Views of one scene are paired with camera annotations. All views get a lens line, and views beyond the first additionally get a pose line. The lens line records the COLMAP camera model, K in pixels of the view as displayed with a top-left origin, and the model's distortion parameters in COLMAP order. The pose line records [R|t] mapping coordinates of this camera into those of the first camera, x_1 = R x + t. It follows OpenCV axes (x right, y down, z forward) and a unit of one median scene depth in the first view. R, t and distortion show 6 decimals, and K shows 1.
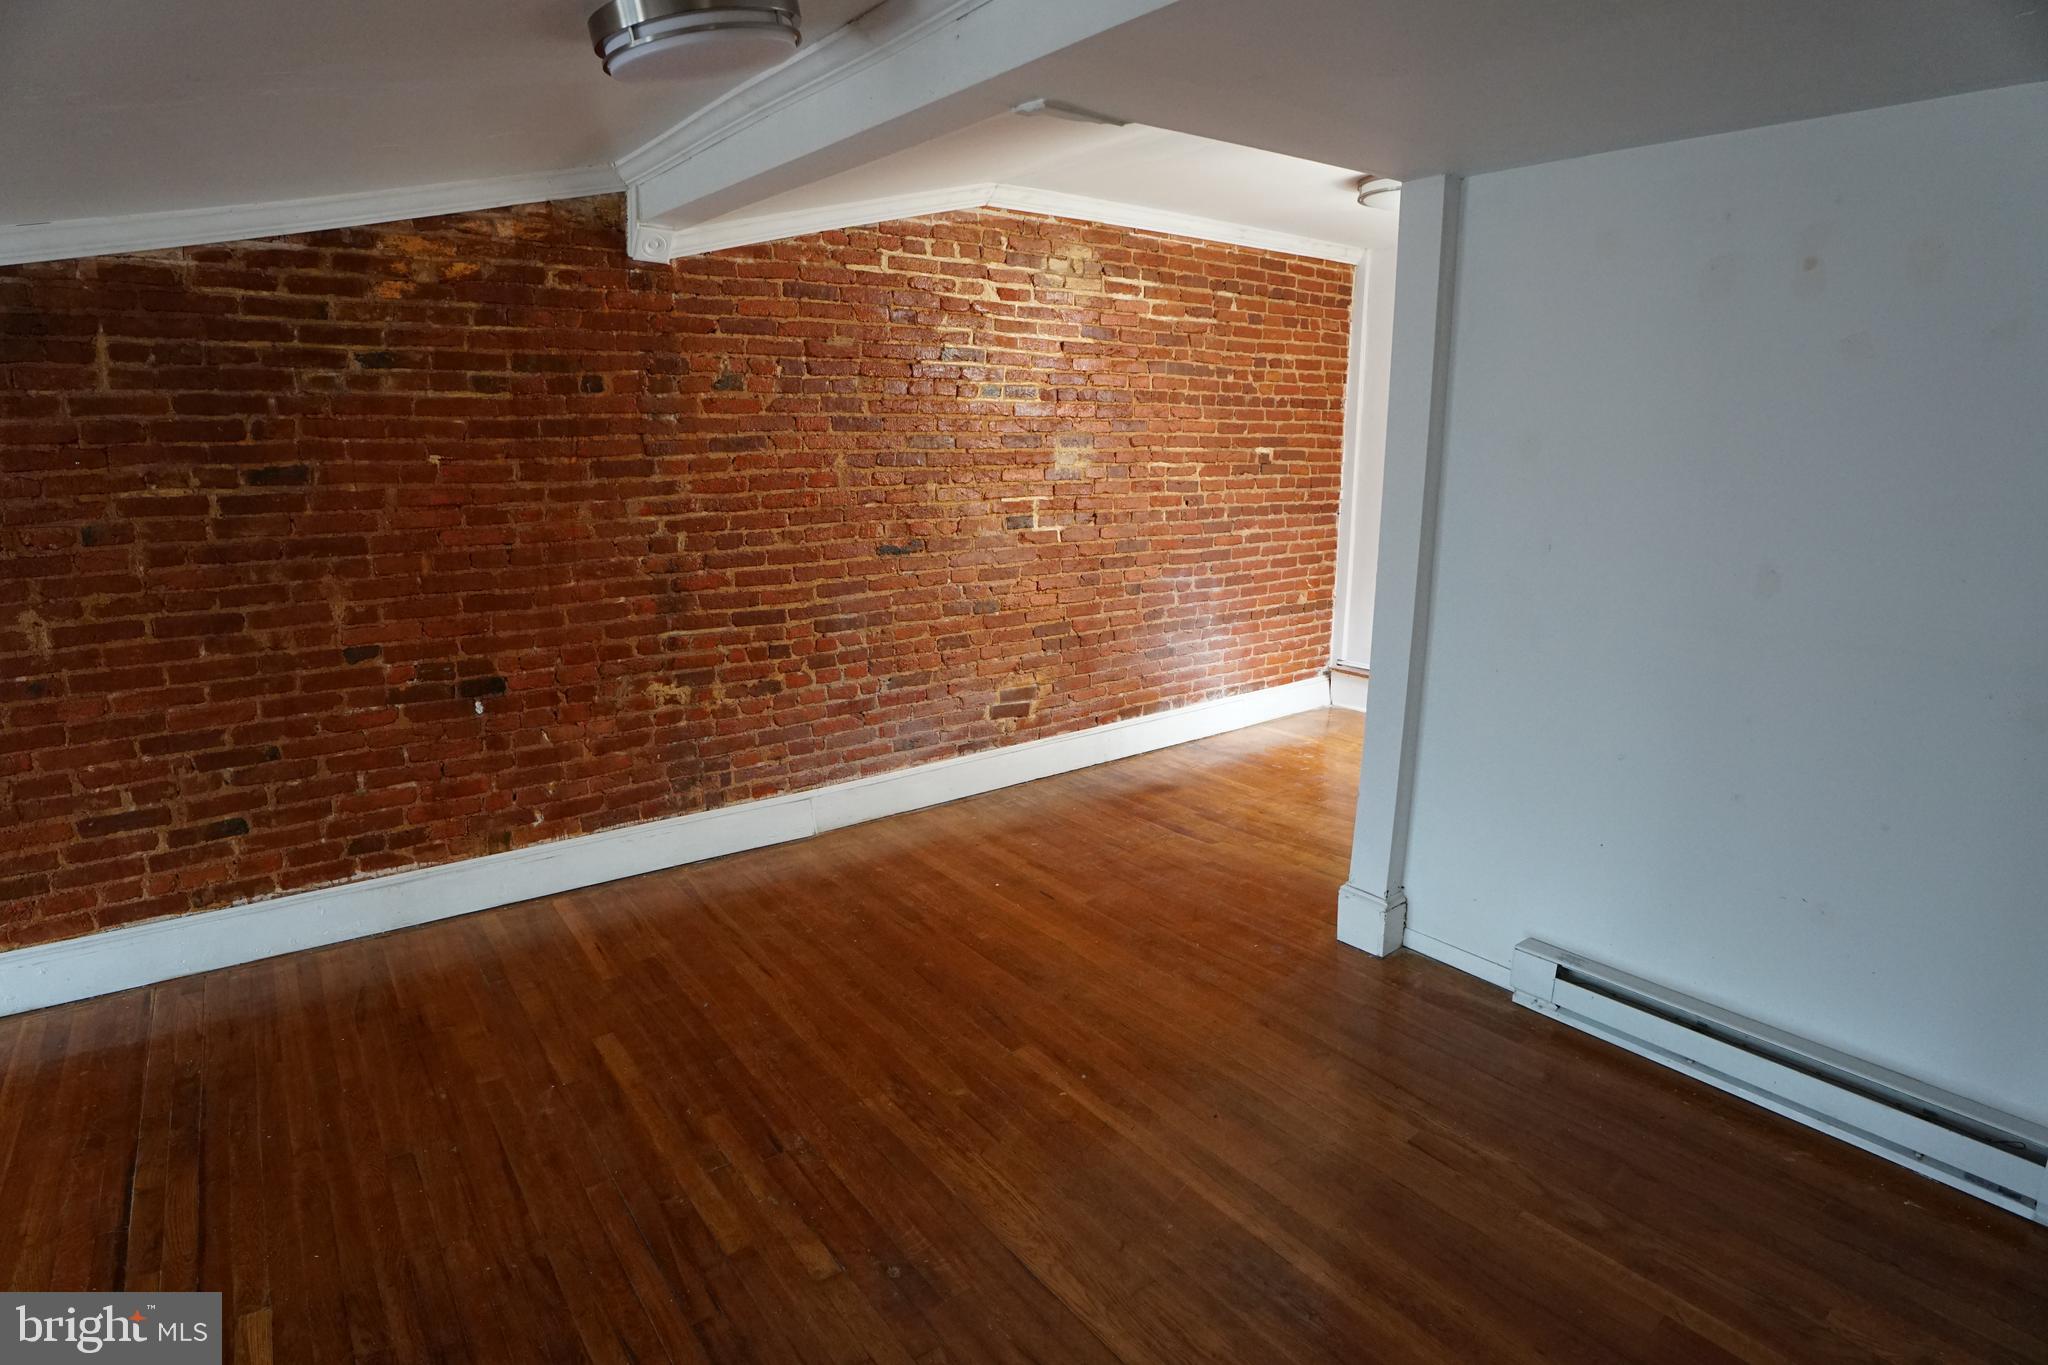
lens RADIAL K [[1062.3, 0, 1024.0], [0, 1062.3, 682.5], [0, 0, 1]] dist [-0.094679, 0.026566]
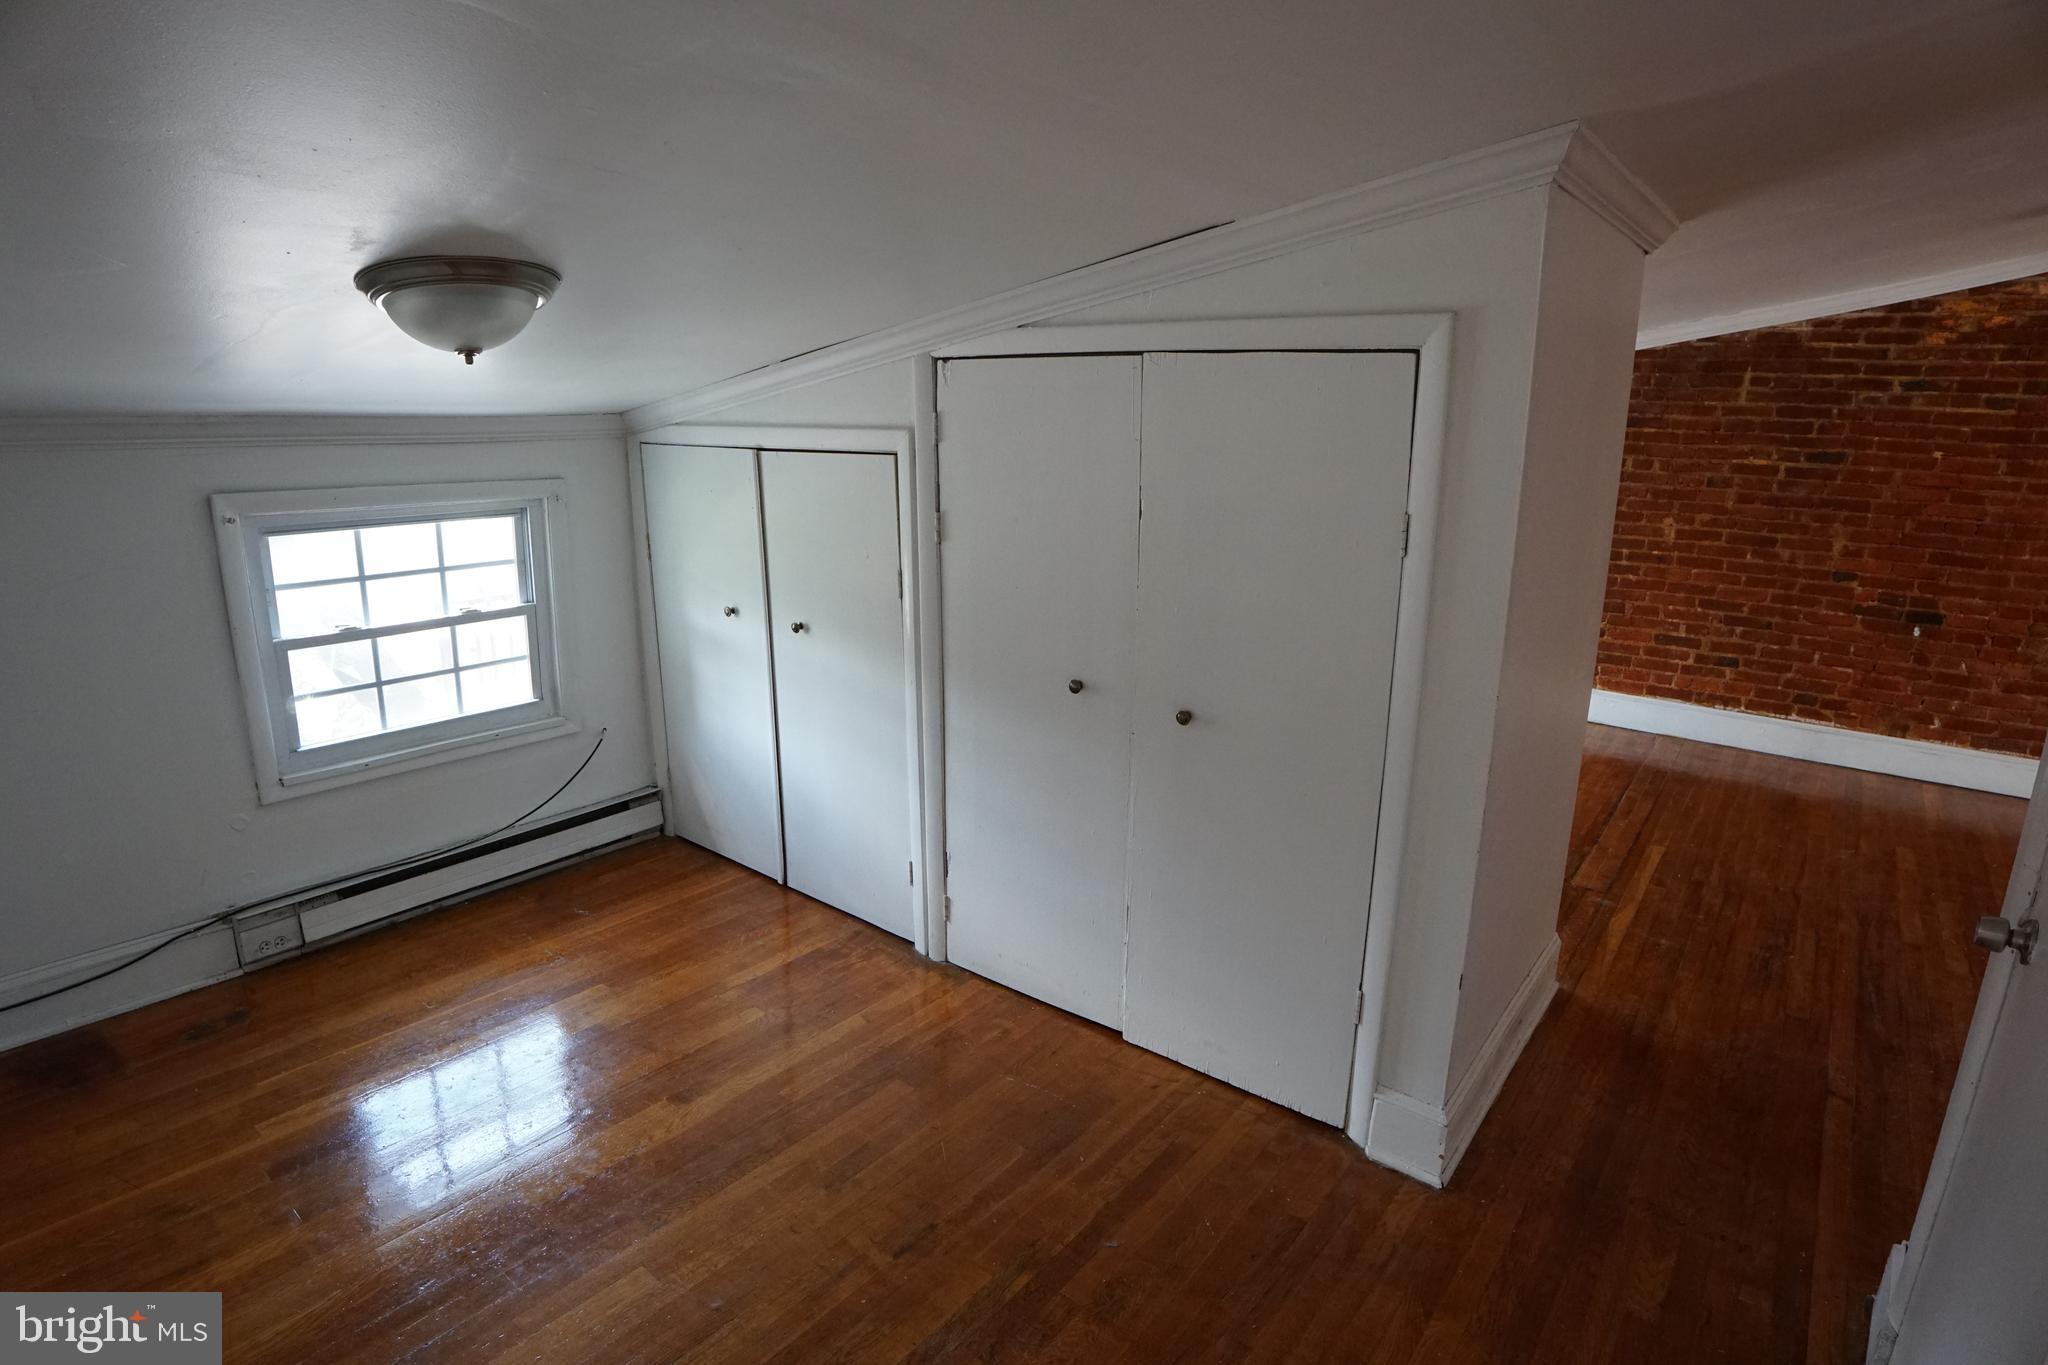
lens RADIAL K [[1062.3, 0, 1024.0], [0, 1062.3, 682.5], [0, 0, 1]] dist [-0.094679, 0.026566]
pose [[0.247131, 0.245083, -0.937476, 0.523074], [-0.221723, 0.956119, 0.191508, 0.111300], [0.943274, 0.160532, 0.290627, -0.593923]]
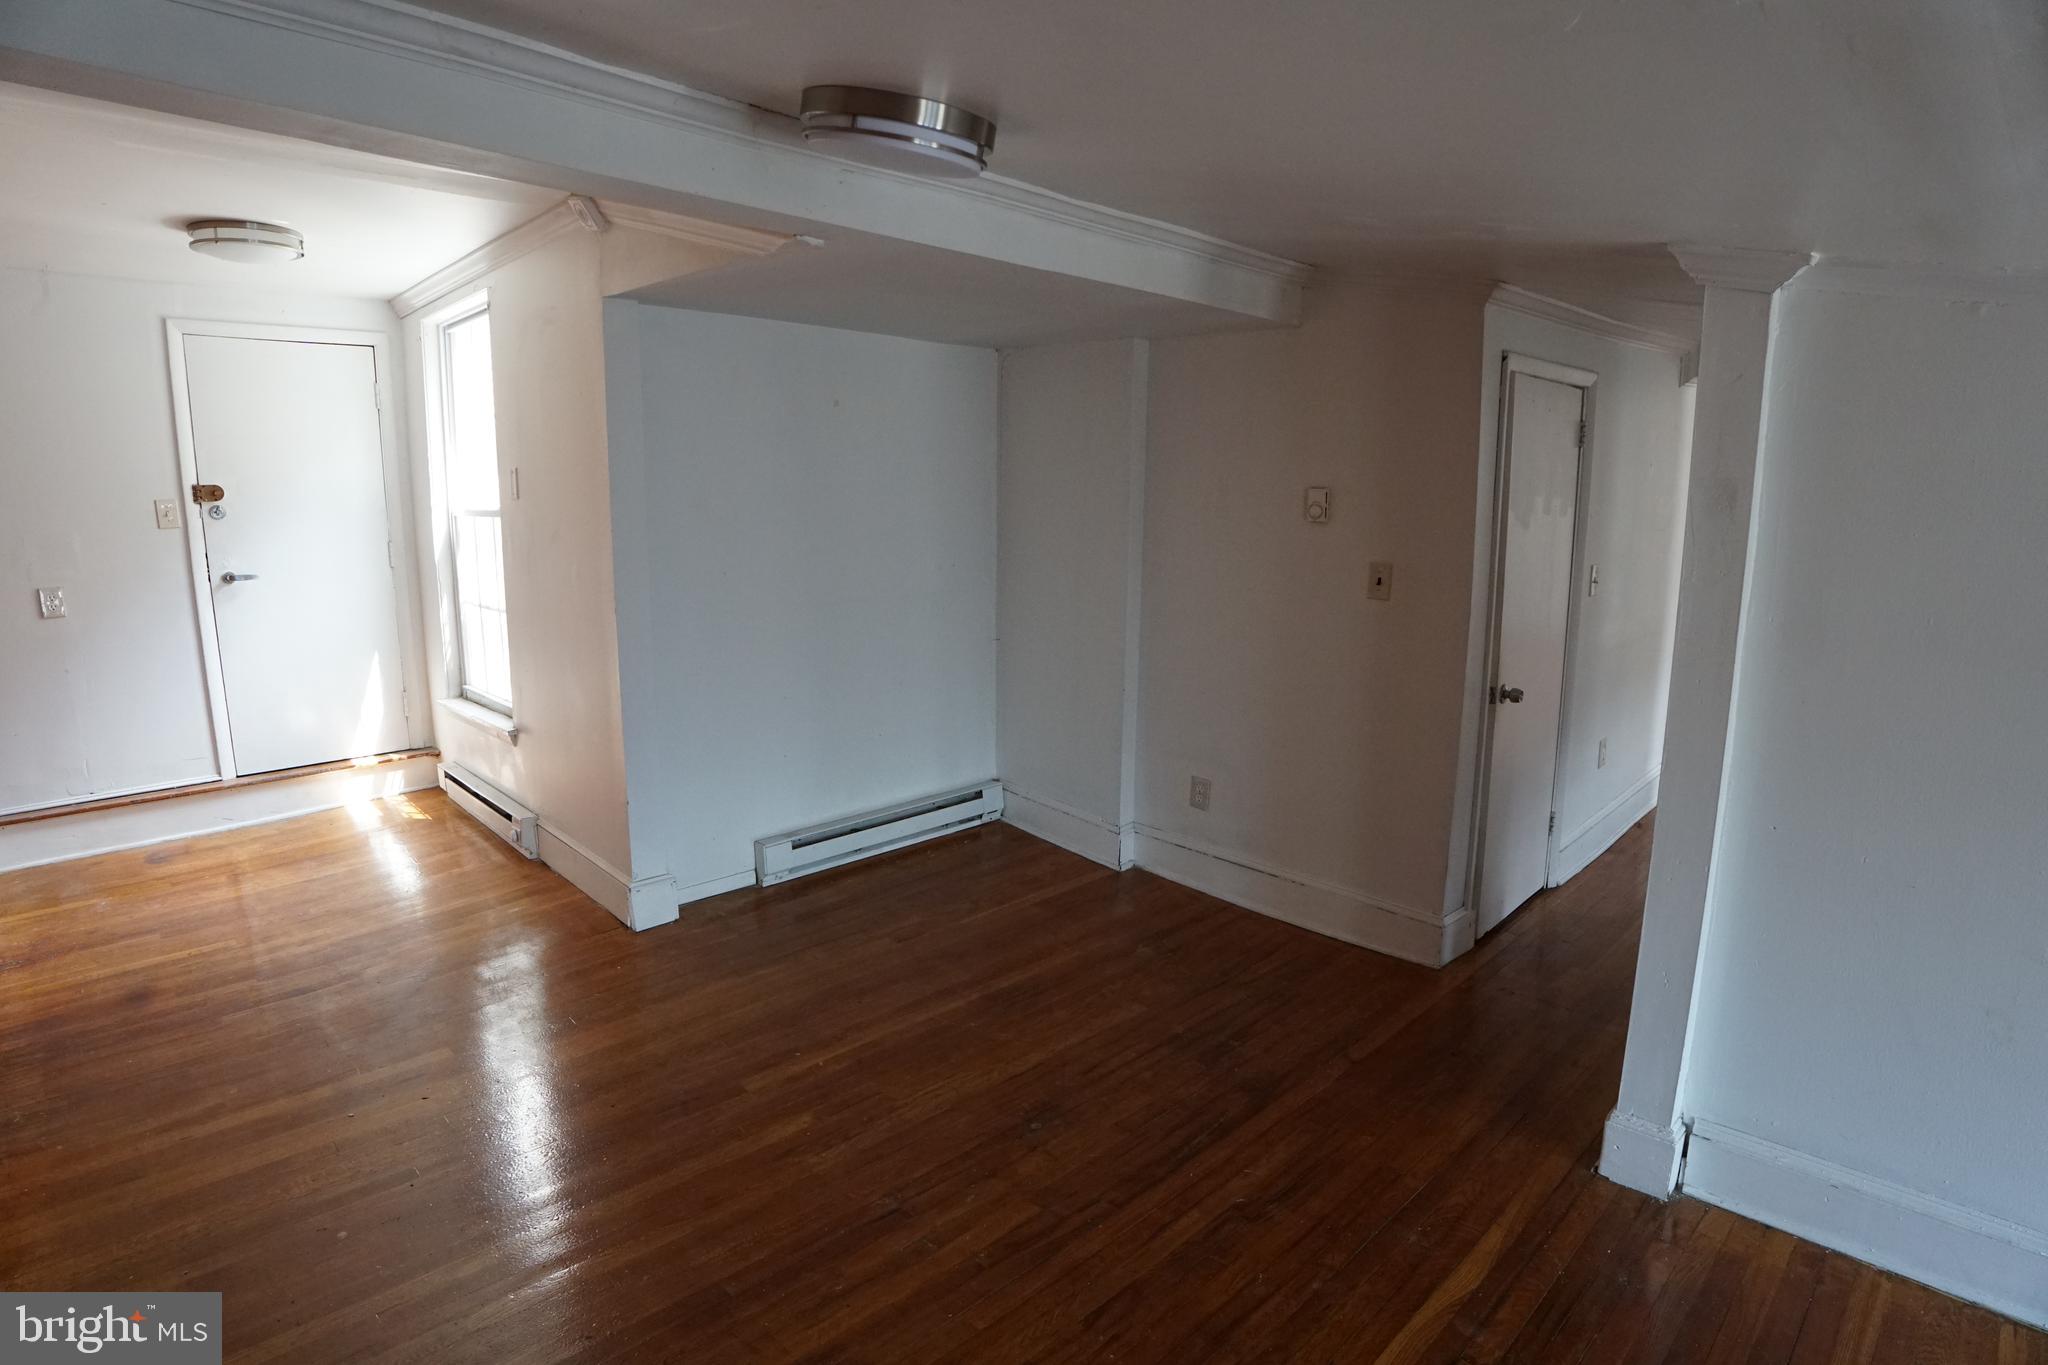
lens RADIAL K [[1062.3, 0, 1024.0], [0, 1062.3, 682.5], [0, 0, 1]] dist [-0.094679, 0.026566]
pose [[-0.121899, -0.180796, 0.975937, -0.893497], [0.224019, 0.952886, 0.204507, -0.169421], [-0.966931, 0.243557, -0.075655, 0.652580]]
